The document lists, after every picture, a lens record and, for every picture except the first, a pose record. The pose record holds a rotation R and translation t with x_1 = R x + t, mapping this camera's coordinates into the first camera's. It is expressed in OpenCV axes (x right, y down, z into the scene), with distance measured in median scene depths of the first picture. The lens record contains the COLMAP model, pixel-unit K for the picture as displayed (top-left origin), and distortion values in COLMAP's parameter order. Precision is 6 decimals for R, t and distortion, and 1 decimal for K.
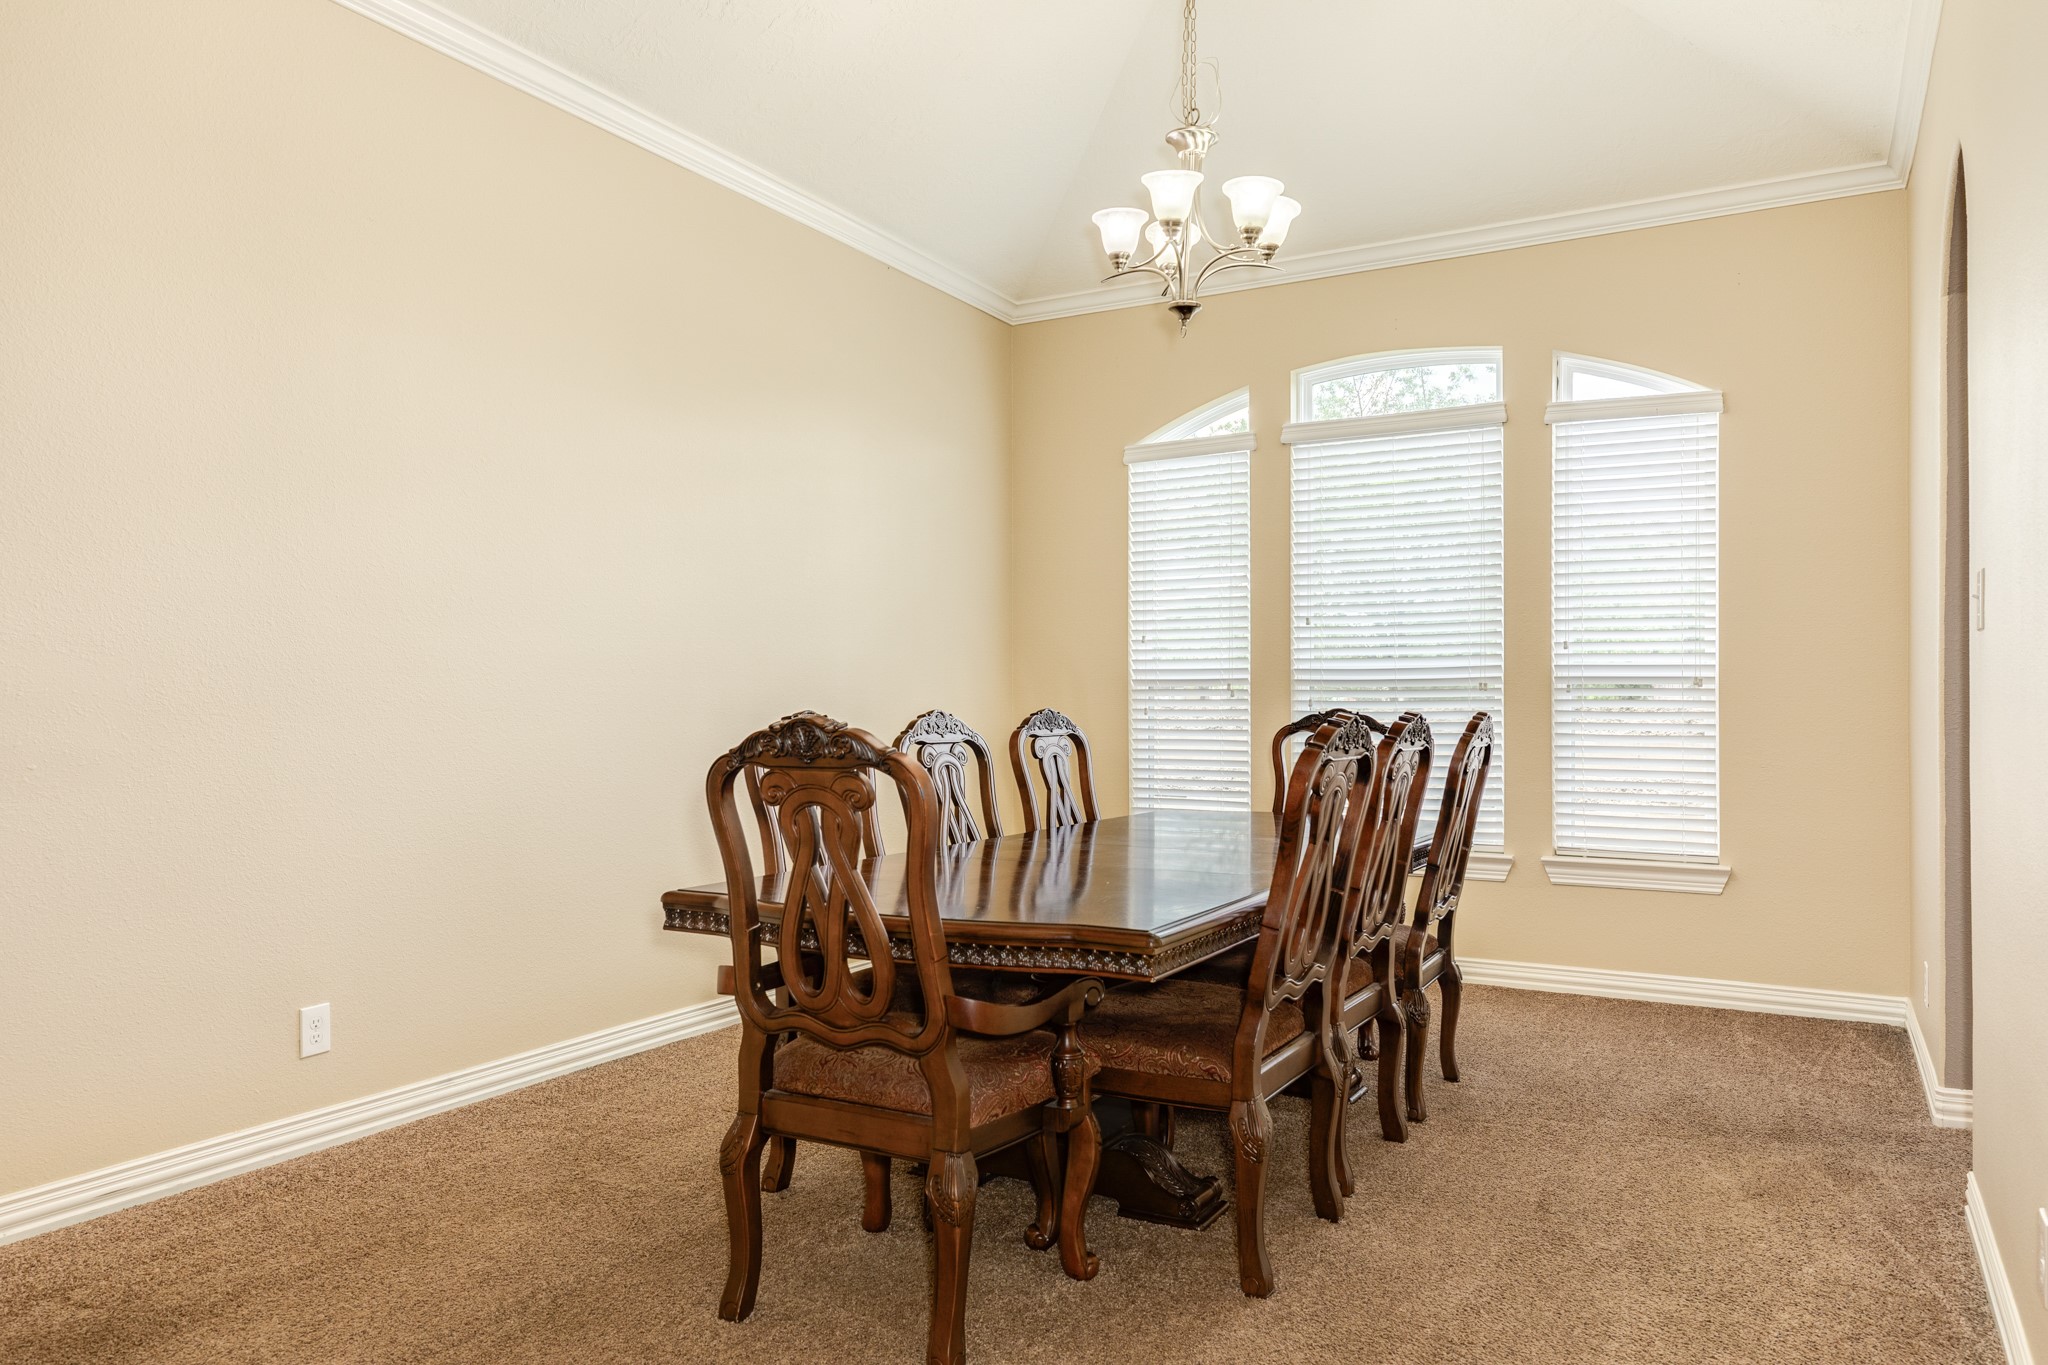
lens RADIAL K [[1420.6, 0, 1024.0], [0, 1420.6, 682.5], [0, 0, 1]] dist [0.028321, 0.000608]
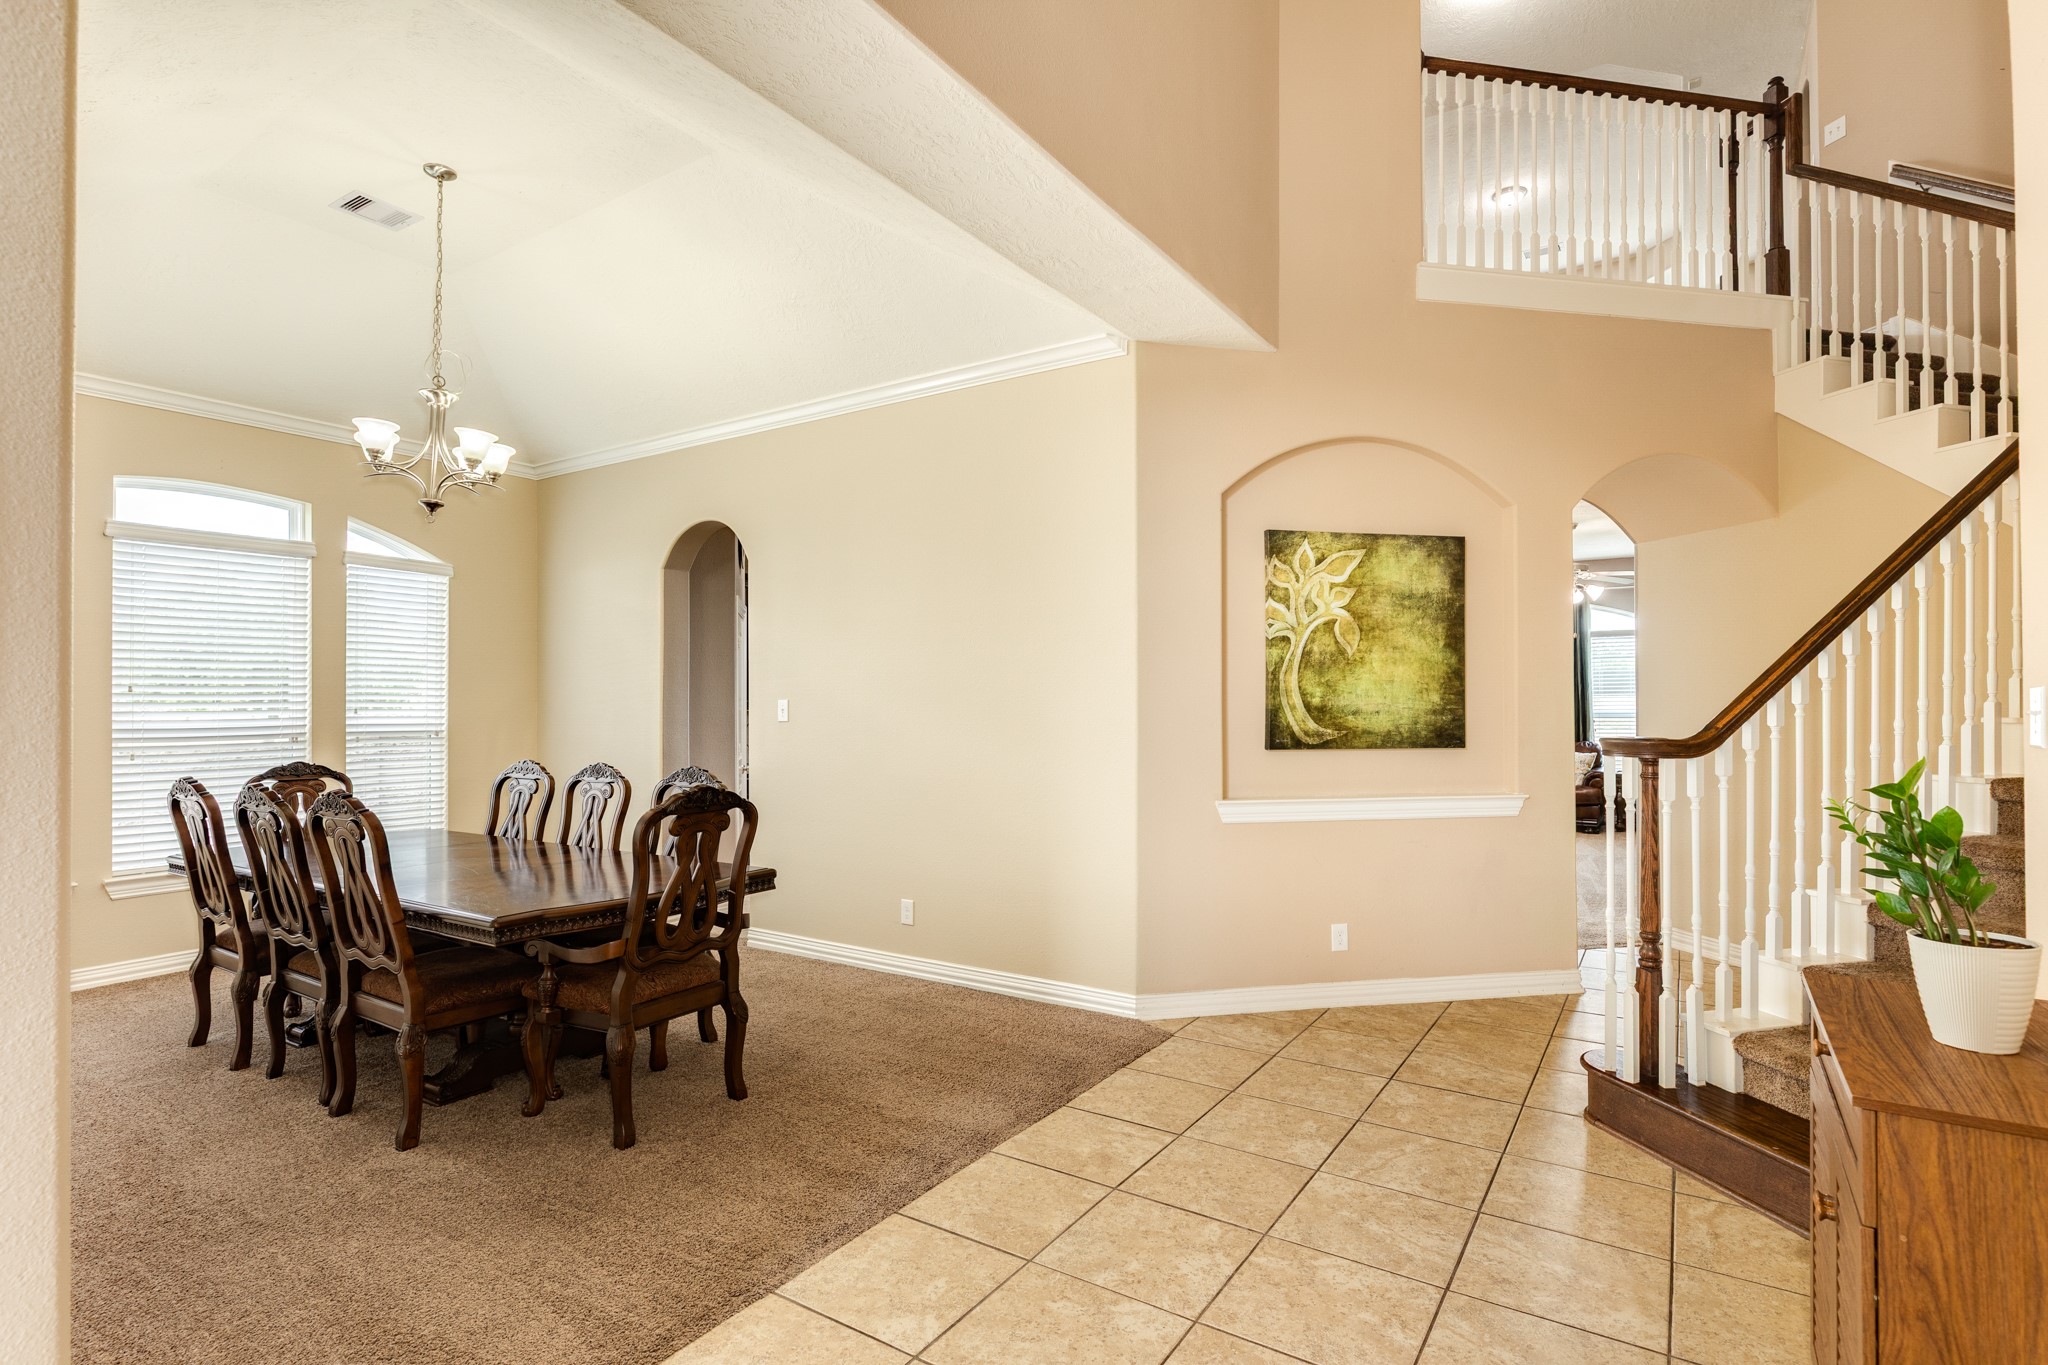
lens RADIAL K [[995.8, 0, 1024.0], [0, 995.8, 682.5], [0, 0, 1]] dist [0.003519, 0.000522]
pose [[0.081875, 0.021345, 0.996414, -0.658056], [-0.006489, 0.999761, -0.020884, -0.040608], [-0.996621, -0.004755, 0.081994, 0.206096]]
